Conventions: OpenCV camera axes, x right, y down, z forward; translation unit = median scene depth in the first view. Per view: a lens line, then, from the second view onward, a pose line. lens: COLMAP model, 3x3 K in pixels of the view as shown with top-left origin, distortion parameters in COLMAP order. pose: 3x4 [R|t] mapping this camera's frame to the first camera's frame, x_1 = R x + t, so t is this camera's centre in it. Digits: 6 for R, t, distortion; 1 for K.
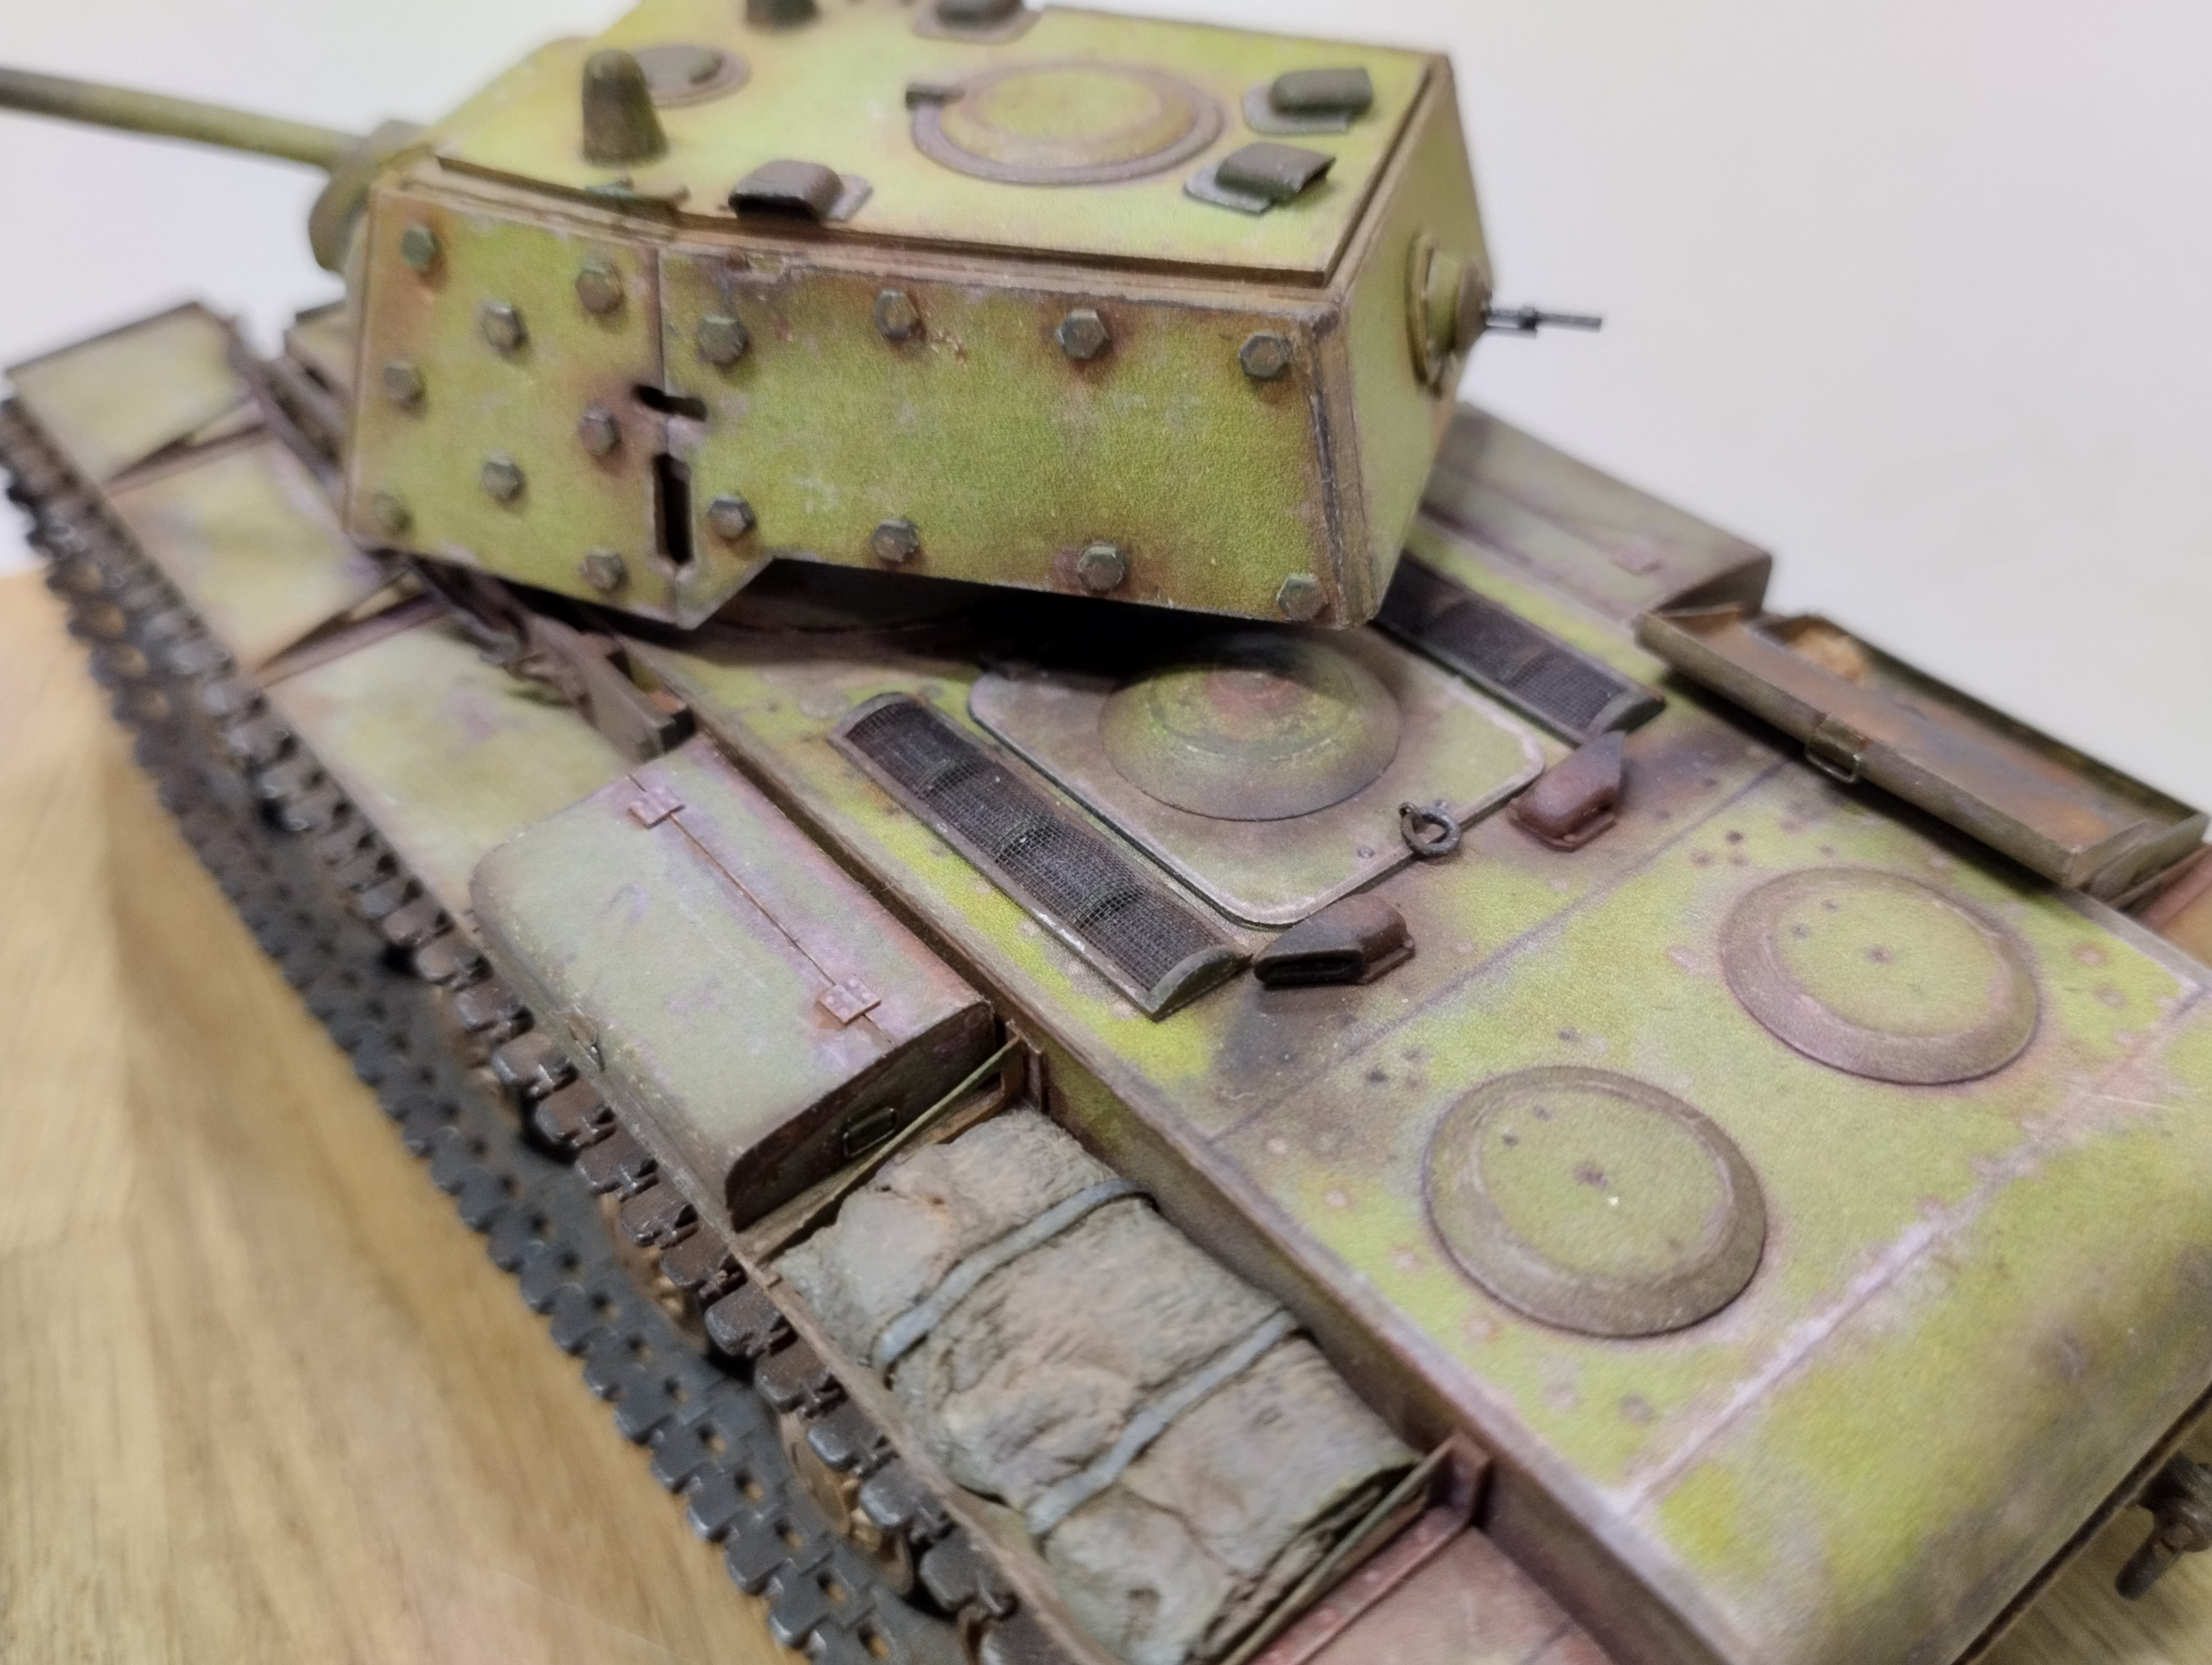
lens RADIAL K [[2029.9, 0, 1093.4], [0, 2029.9, 785.7], [0, 0, 1]] dist [0.019149, 0.000000]
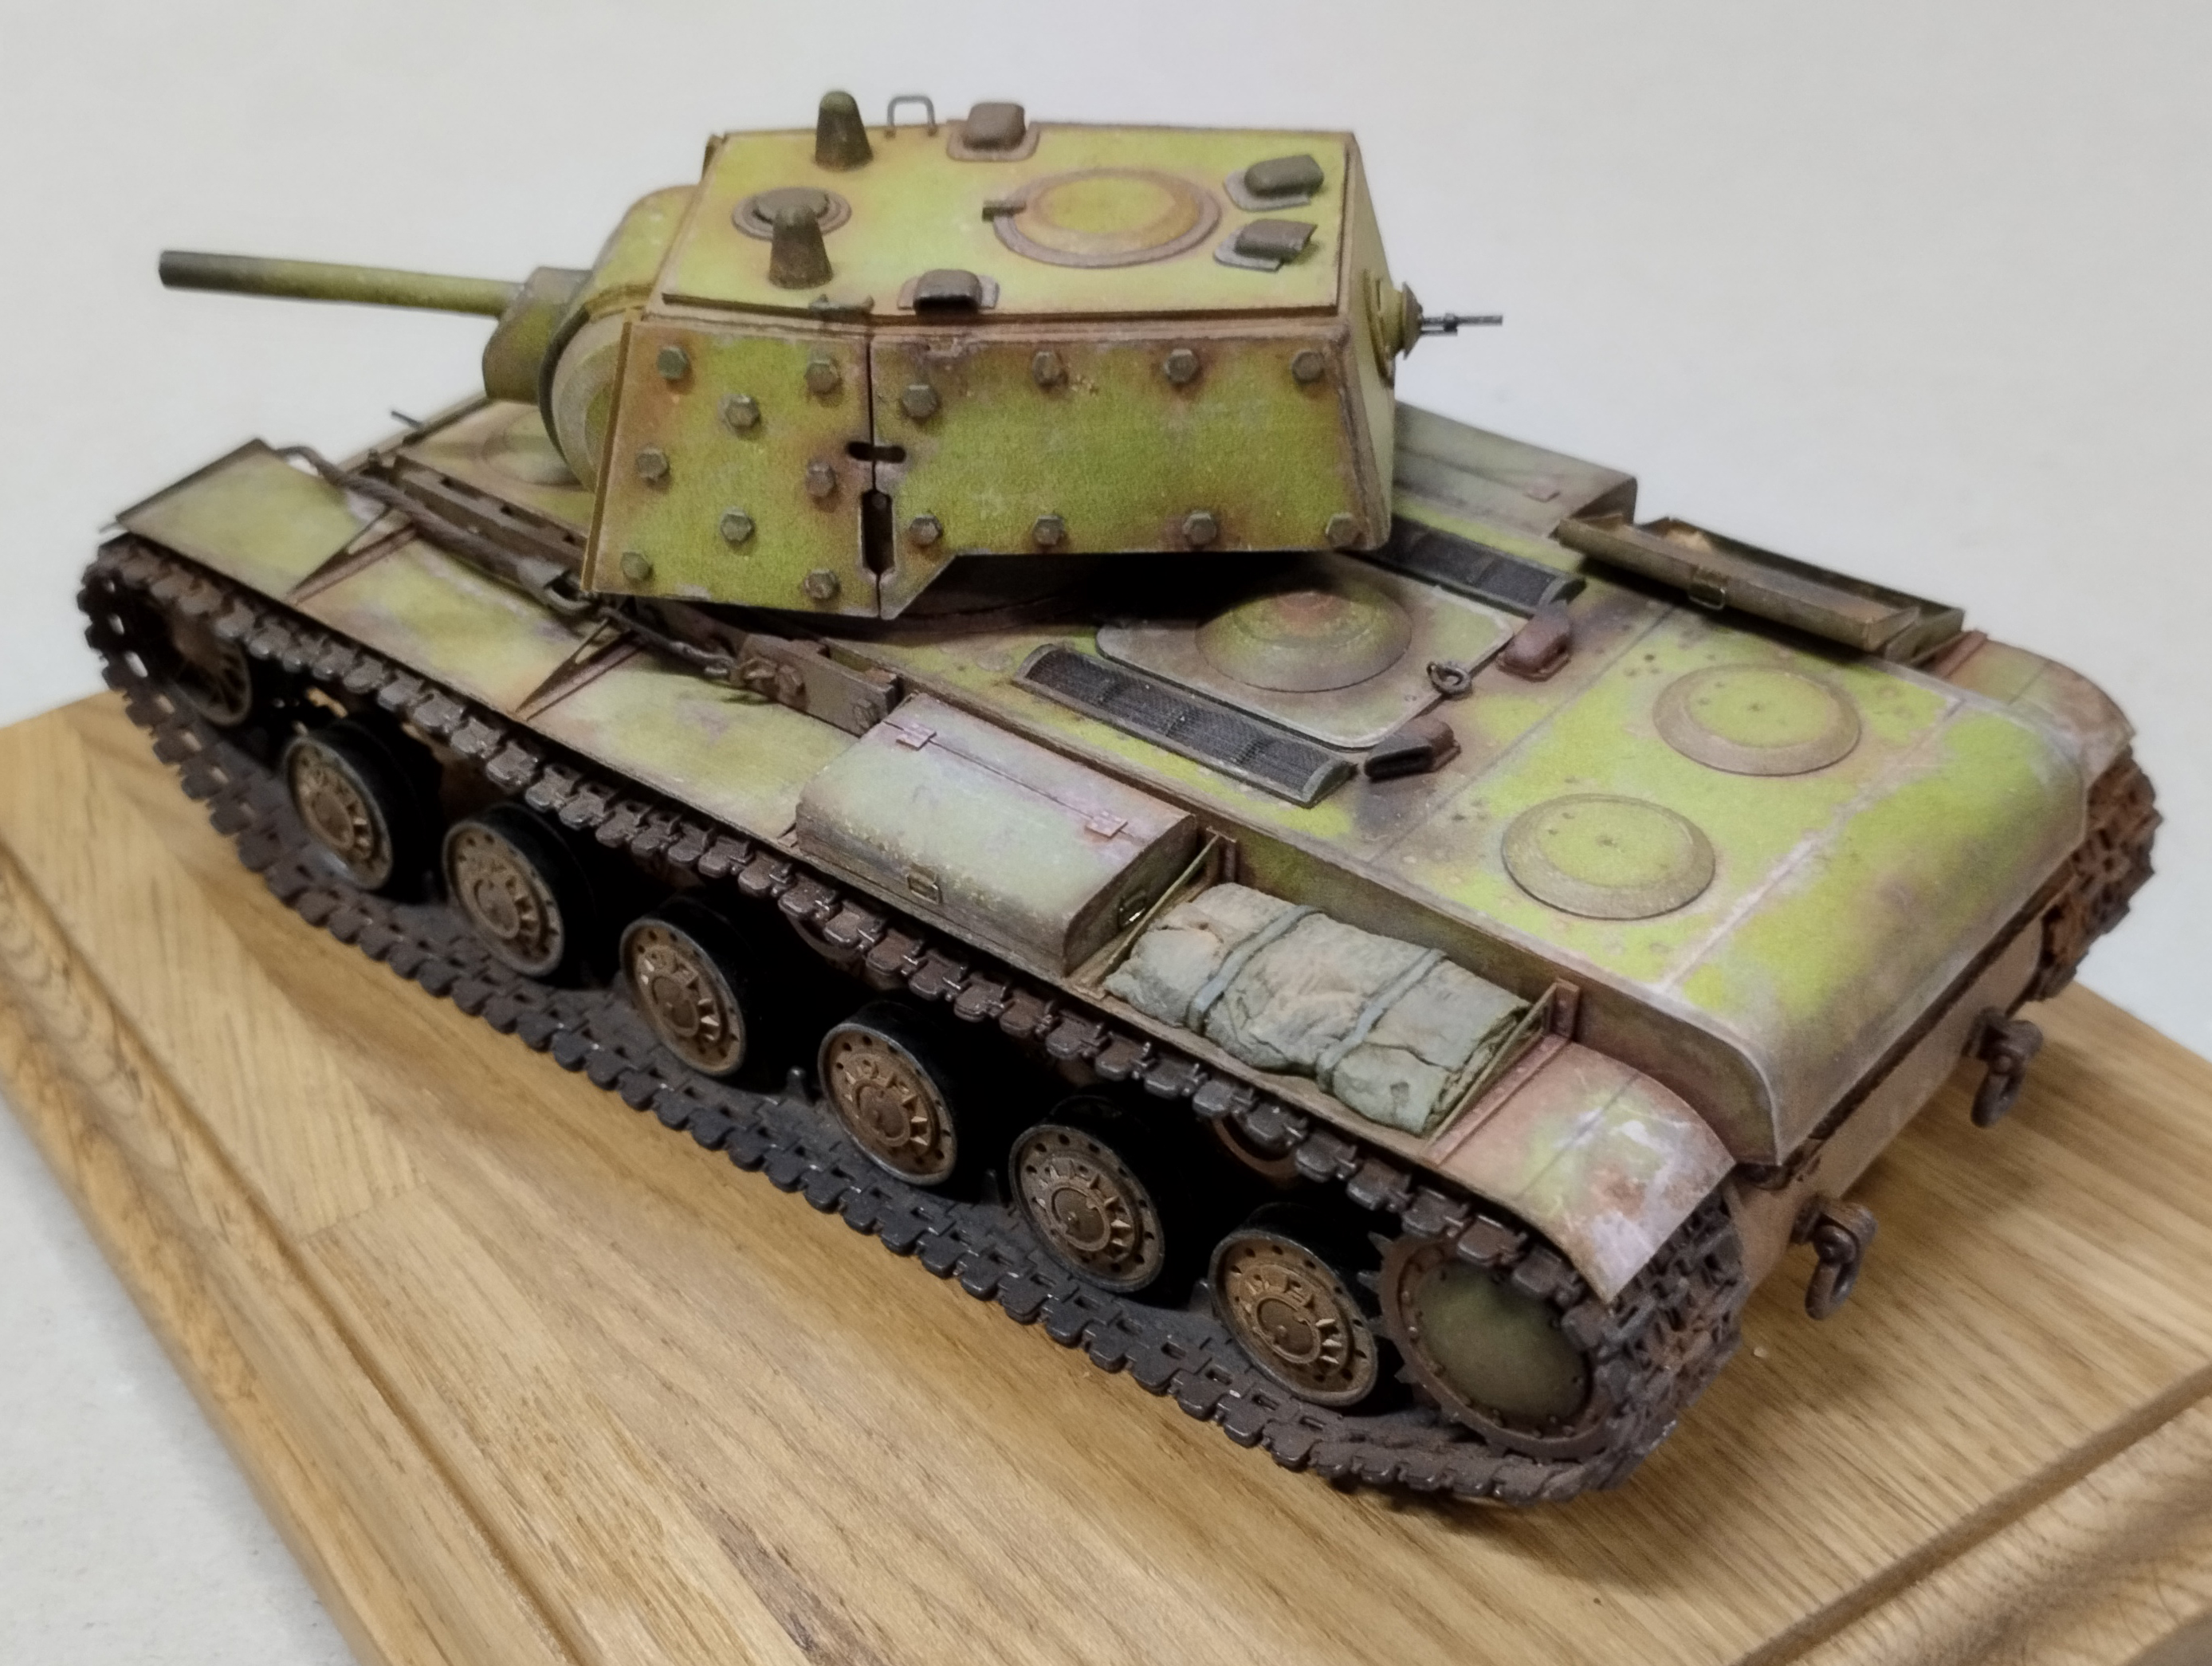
lens RADIAL K [[2809.2, 0, 975.8], [0, 2809.2, 1038.8], [0, 0, 1]] dist [0.113721, 0.000000]
pose [[0.983009, -0.138516, 0.120447, -0.454960], [0.138475, 0.990327, 0.008752, 0.215390], [-0.120494, 0.008076, 0.992681, -0.987074]]
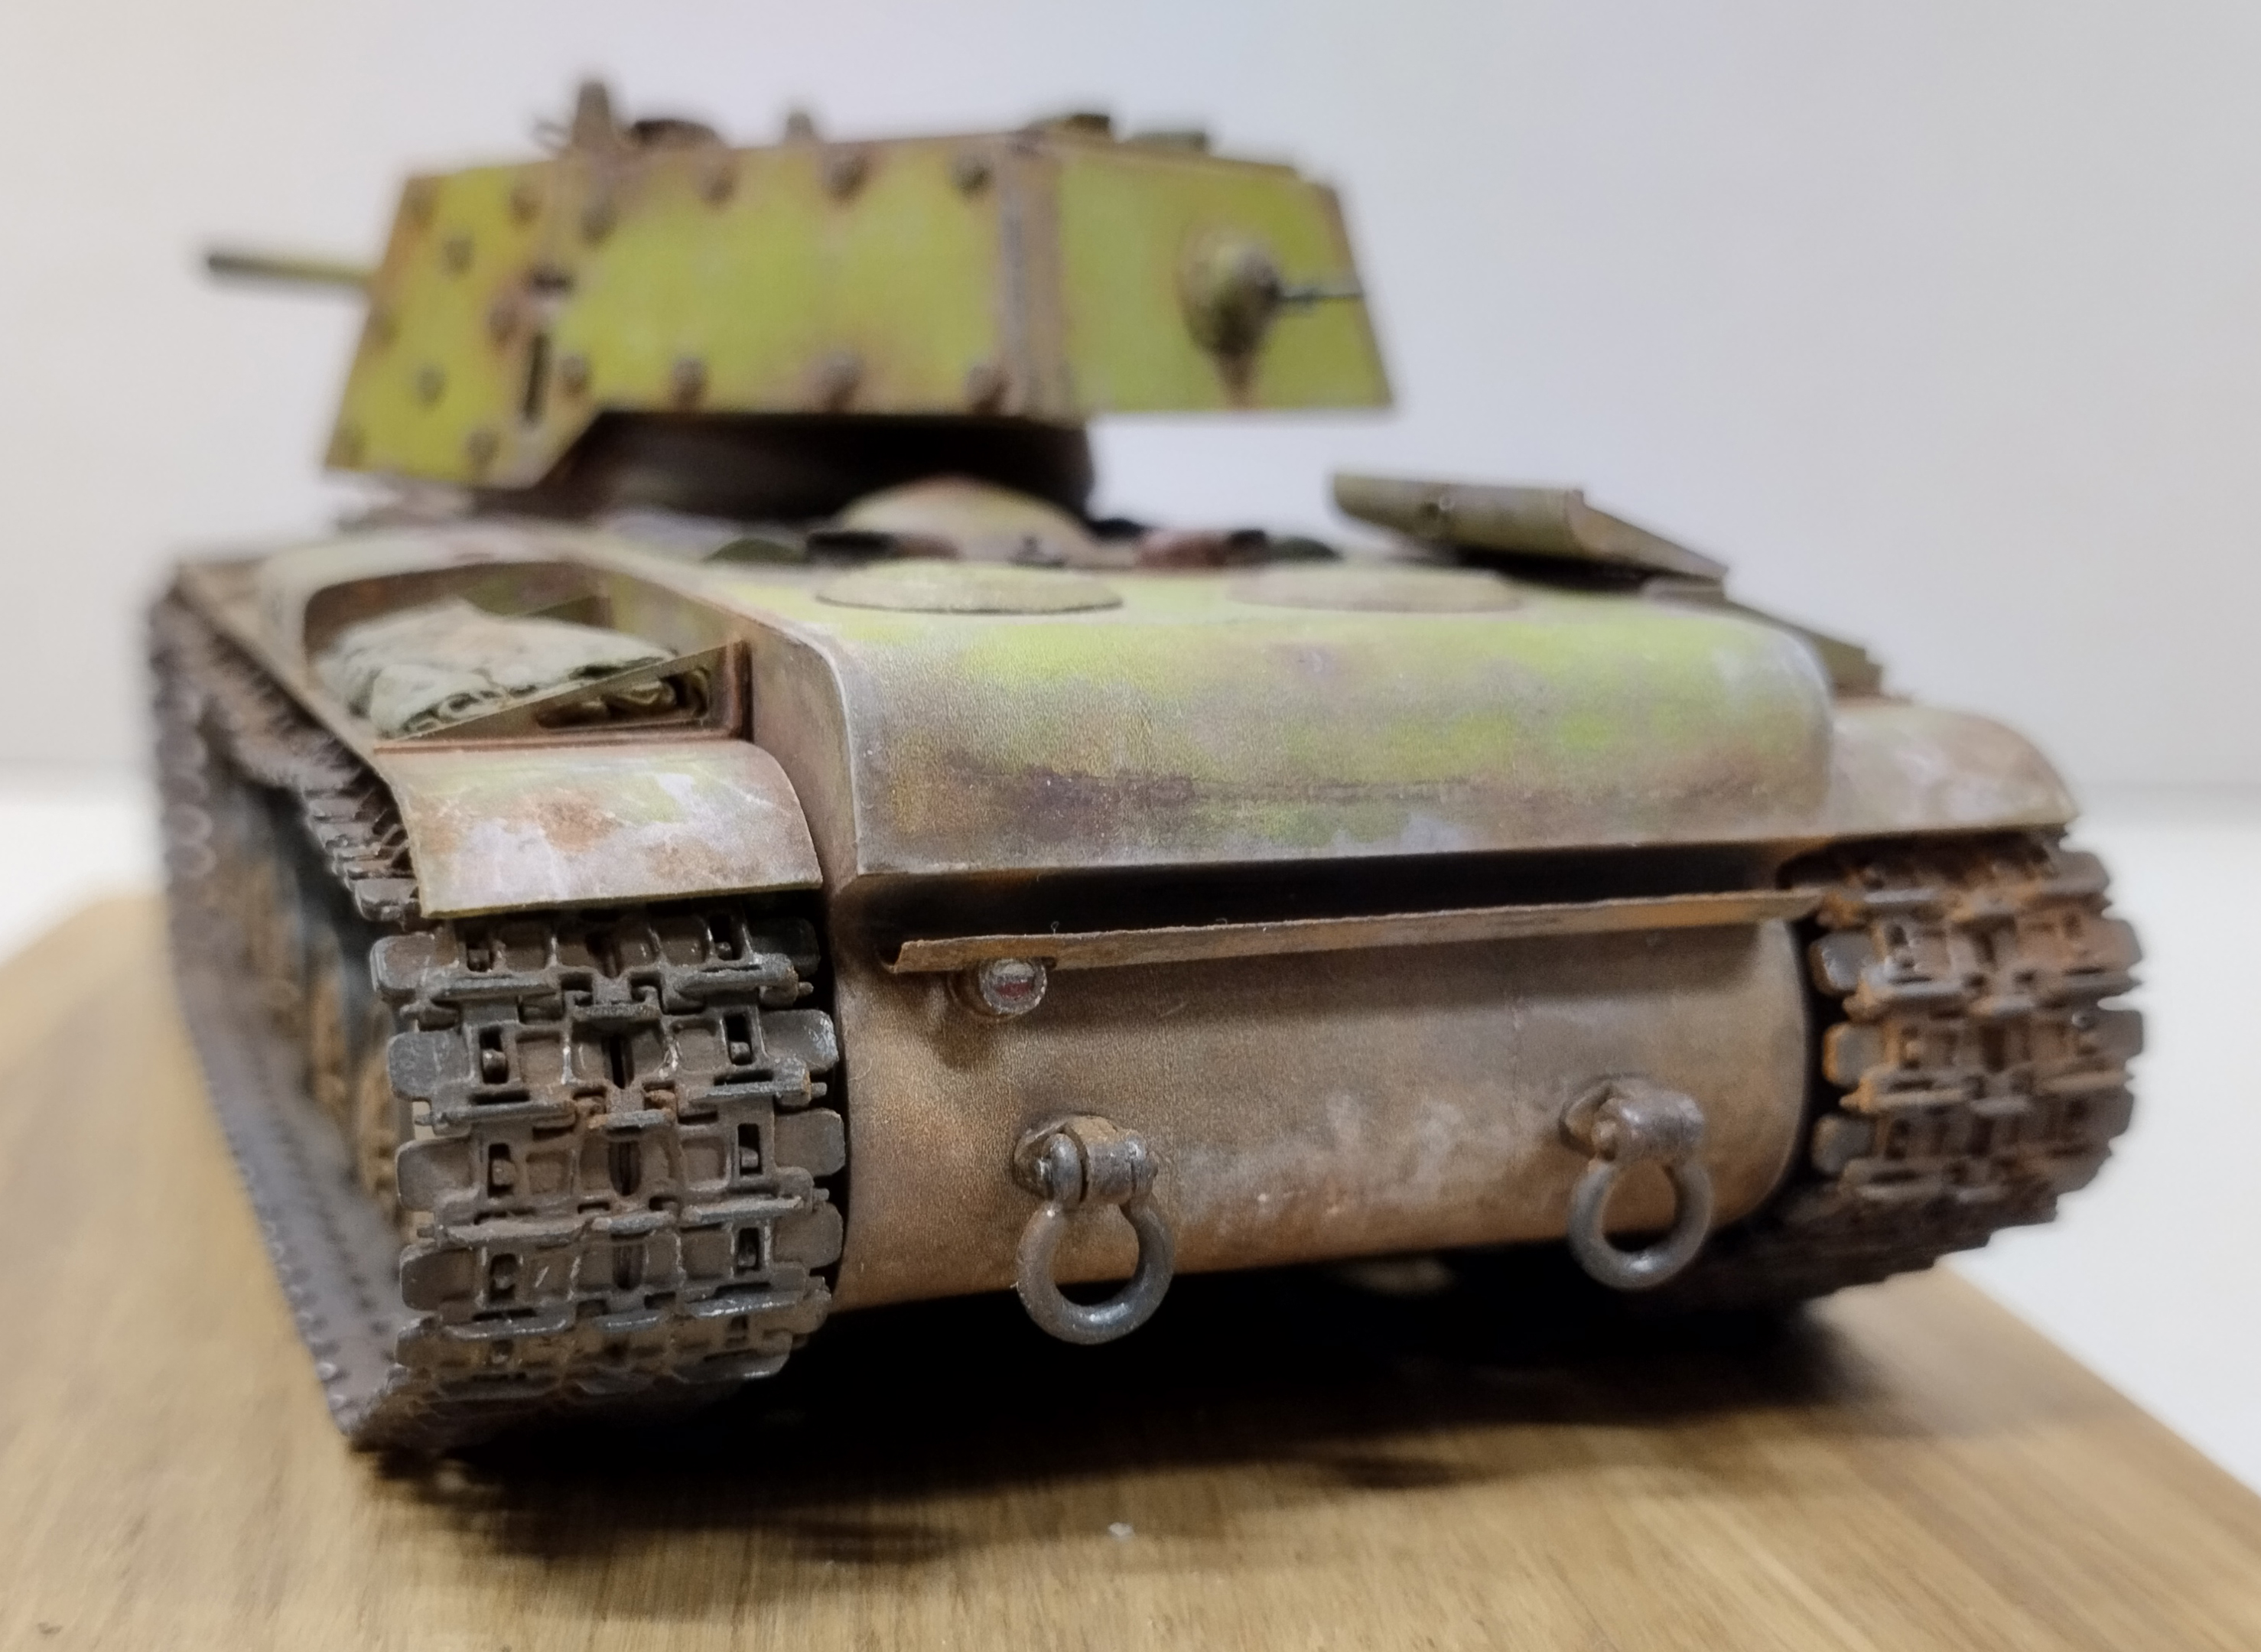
lens RADIAL K [[2850.6, 0, 1014.1], [0, 2850.6, 984.2], [0, 0, 1]] dist [0.027494, 0.000000]
pose [[0.943637, 0.089670, -0.318605, 0.649954], [-0.226619, 0.876623, -0.424472, 0.863739], [0.241233, 0.472749, 0.847534, -0.162806]]
